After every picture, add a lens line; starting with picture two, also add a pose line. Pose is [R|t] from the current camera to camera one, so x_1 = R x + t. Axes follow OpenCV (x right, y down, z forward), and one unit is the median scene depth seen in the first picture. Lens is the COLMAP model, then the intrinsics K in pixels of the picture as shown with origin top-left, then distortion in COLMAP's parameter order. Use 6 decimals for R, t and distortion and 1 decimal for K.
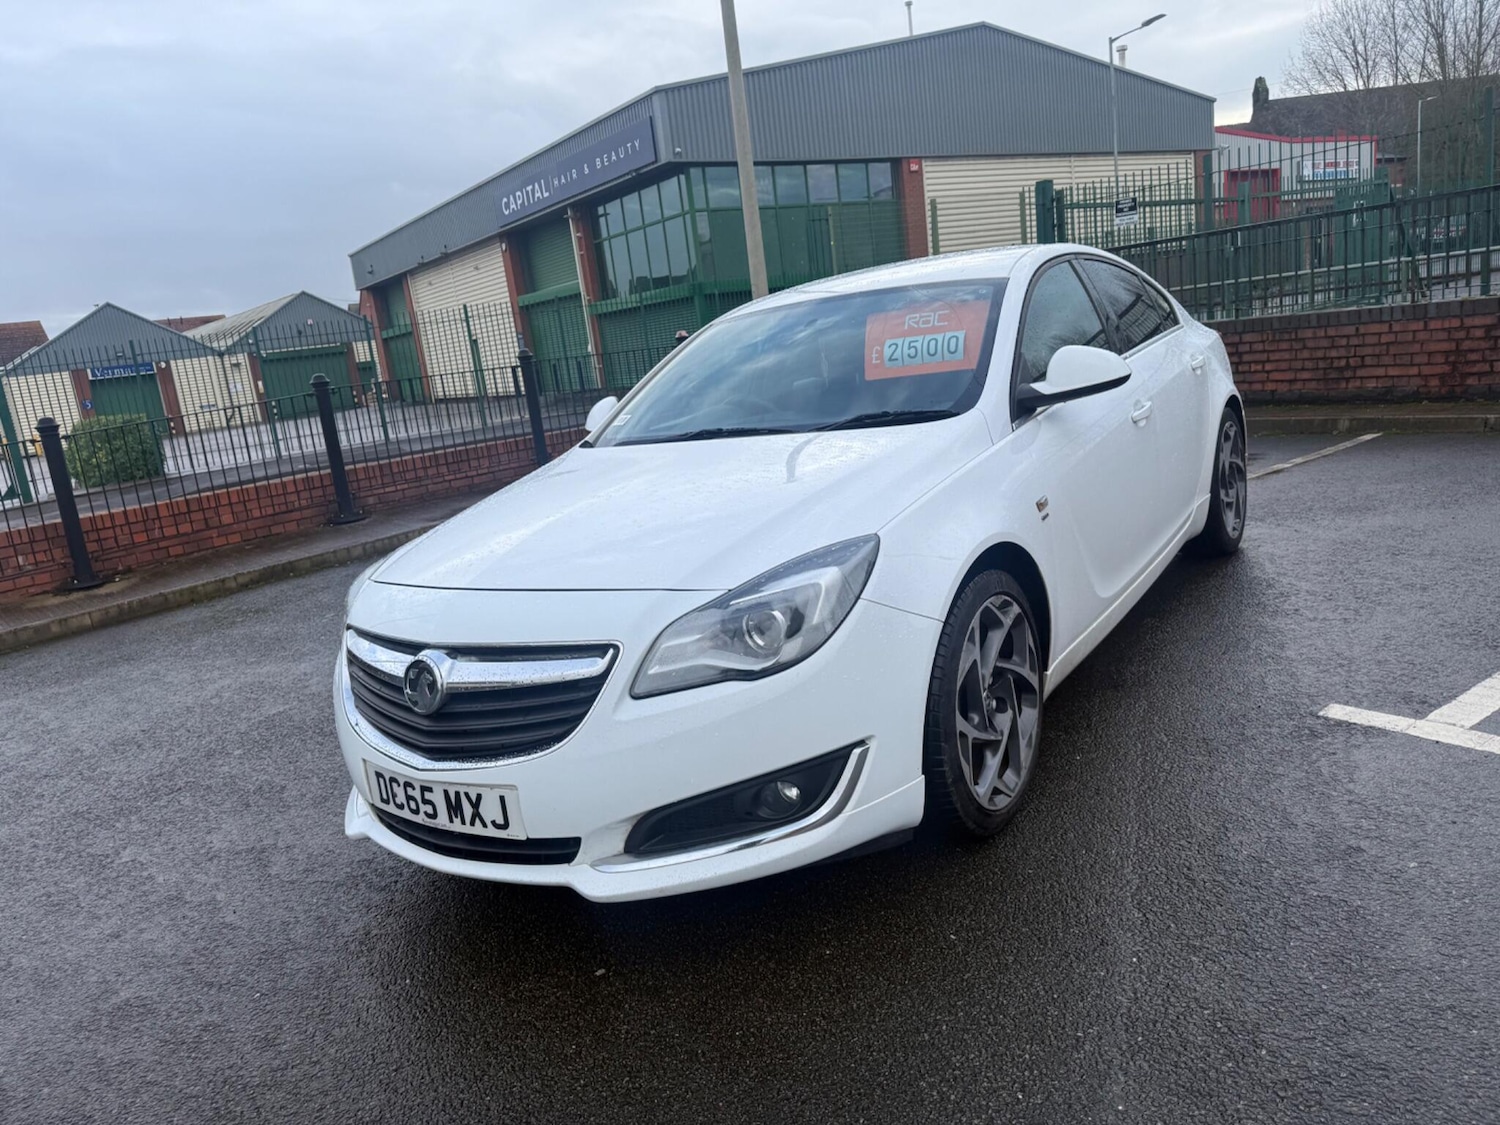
lens RADIAL K [[1056.1, 0, 759.9], [0, 1056.1, 560.3], [0, 0, 1]] dist [0.055819, -0.071112]
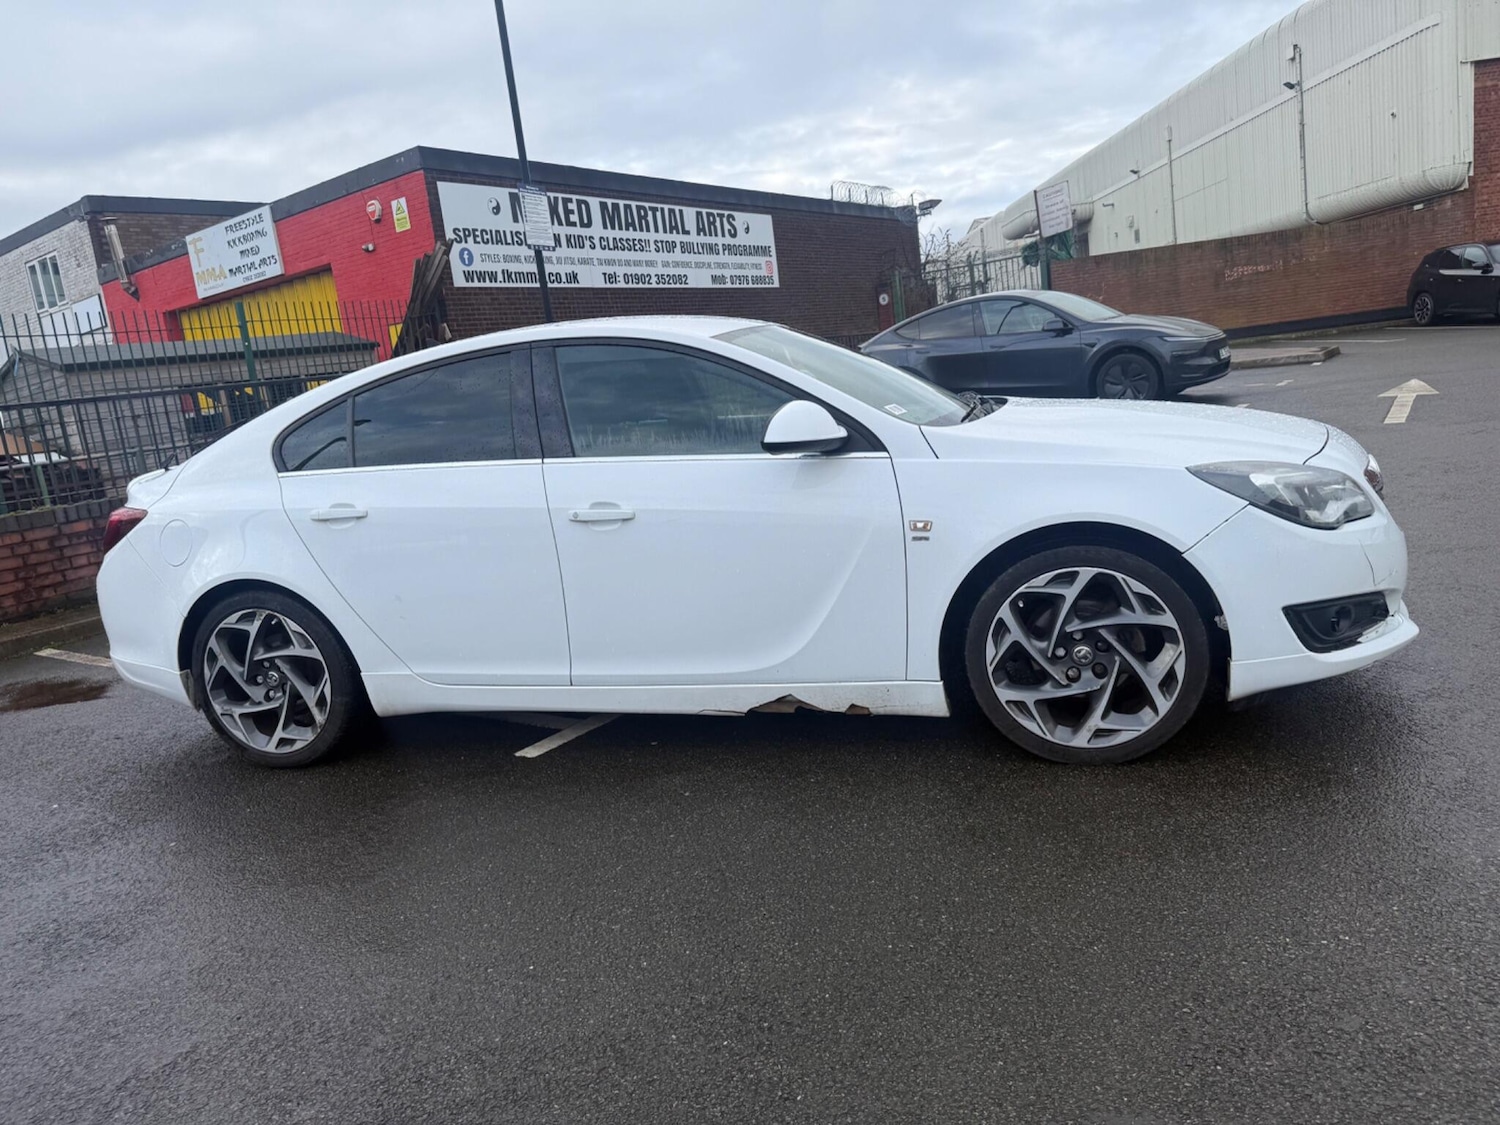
lens RADIAL K [[1047.0, 0, 751.0], [0, 1047.0, 564.4], [0, 0, 1]] dist [0.112065, -0.166580]
pose [[-0.298504, -0.008032, 0.954375, -0.413187], [0.356980, 0.926443, 0.119451, -0.071544], [-0.885133, 0.376349, -0.273680, 0.619385]]
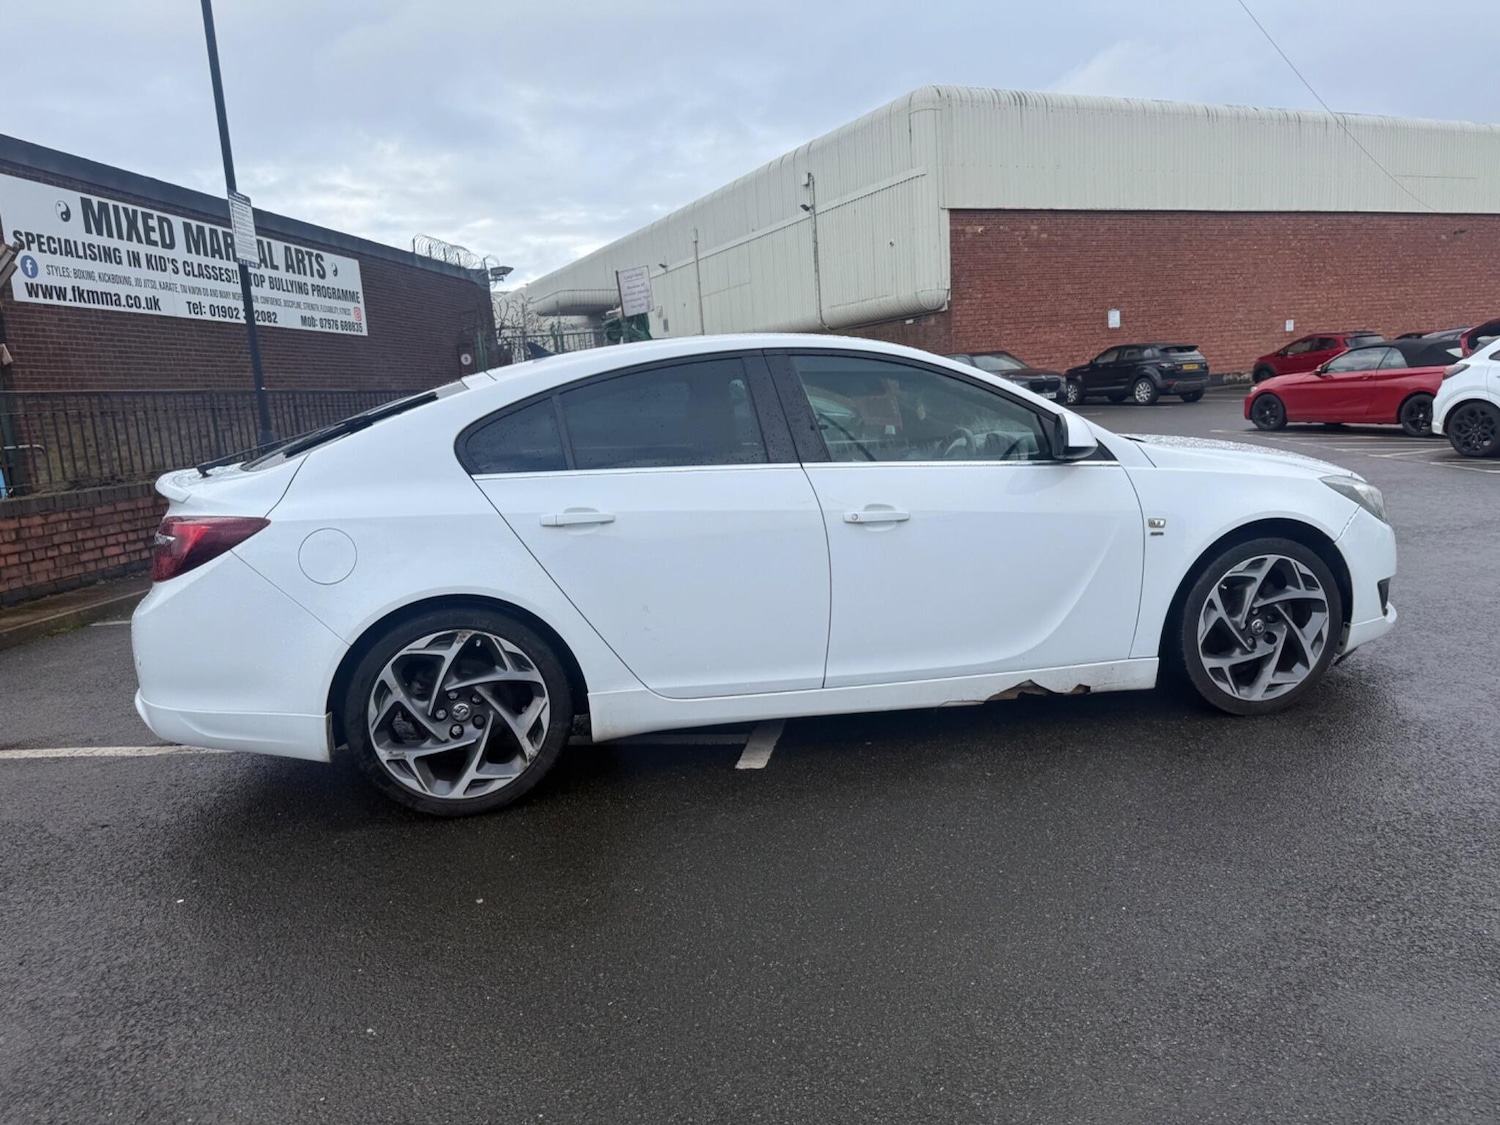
lens RADIAL K [[1060.9, 0, 761.8], [0, 1060.9, 565.9], [0, 0, 1]] dist [0.006327, -0.002351]
pose [[-0.702237, 0.060263, 0.709388, -0.280578], [0.300478, 0.928405, 0.218581, -0.146185], [-0.645427, 0.366651, -0.670068, 0.862035]]
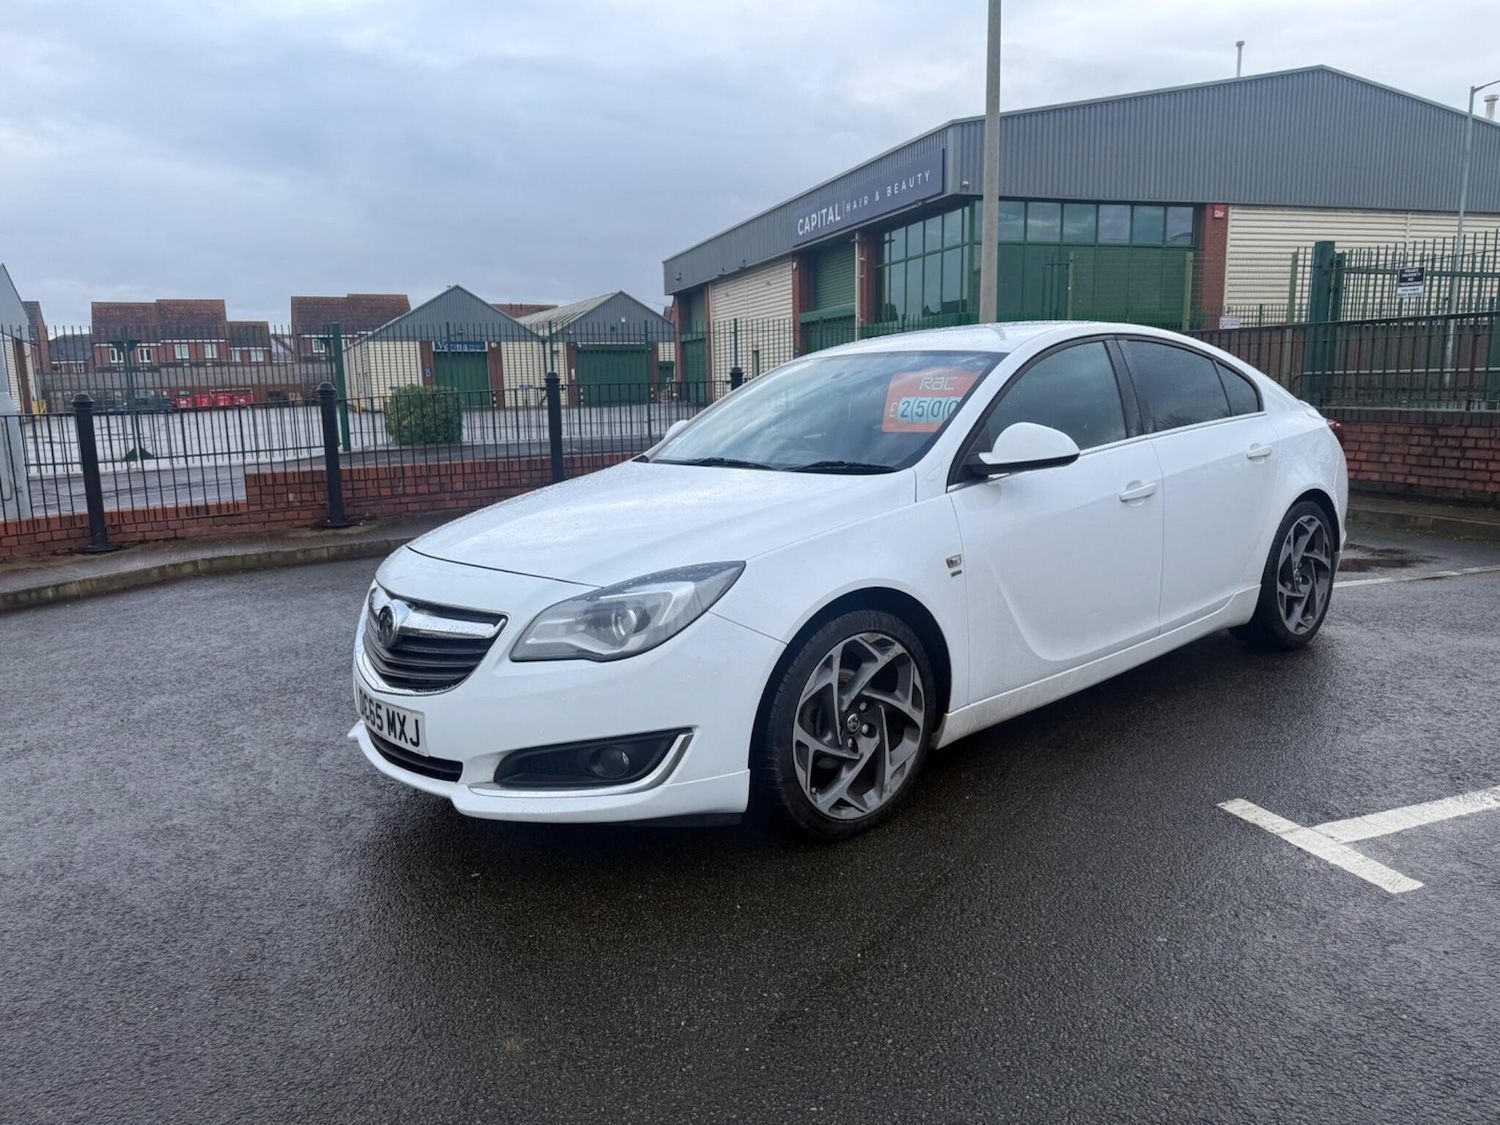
lens RADIAL K [[1056.1, 0, 759.9], [0, 1056.1, 560.3], [0, 0, 1]] dist [0.055819, -0.071112]
pose [[0.957882, 0.144966, -0.247884, 0.118027], [-0.149625, 0.988743, 0.000044, -0.008133], [0.245100, 0.037048, 0.968790, -0.039796]]
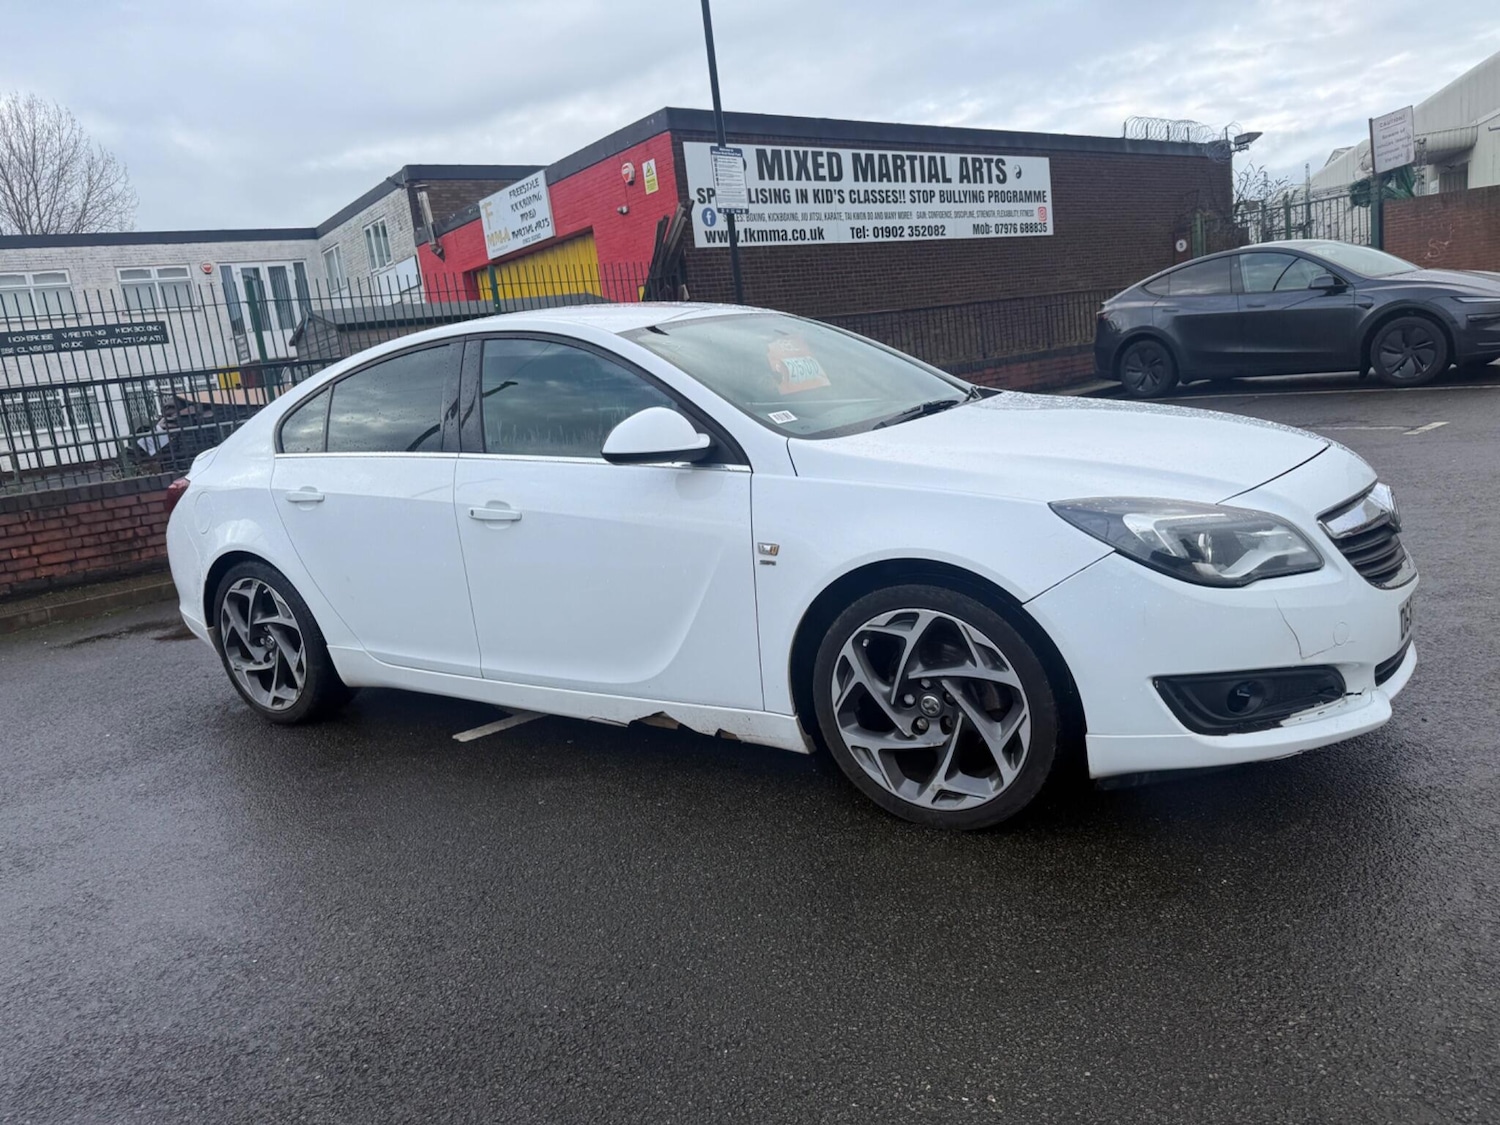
lens RADIAL K [[1055.3, 0, 754.2], [0, 1055.3, 573.8], [0, 0, 1]] dist [0.078362, -0.127560]
pose [[-0.023222, -0.070212, 0.997262, -0.419294], [0.325397, 0.942681, 0.073947, -0.038856], [-0.945292, 0.326224, 0.000956, 0.471827]]
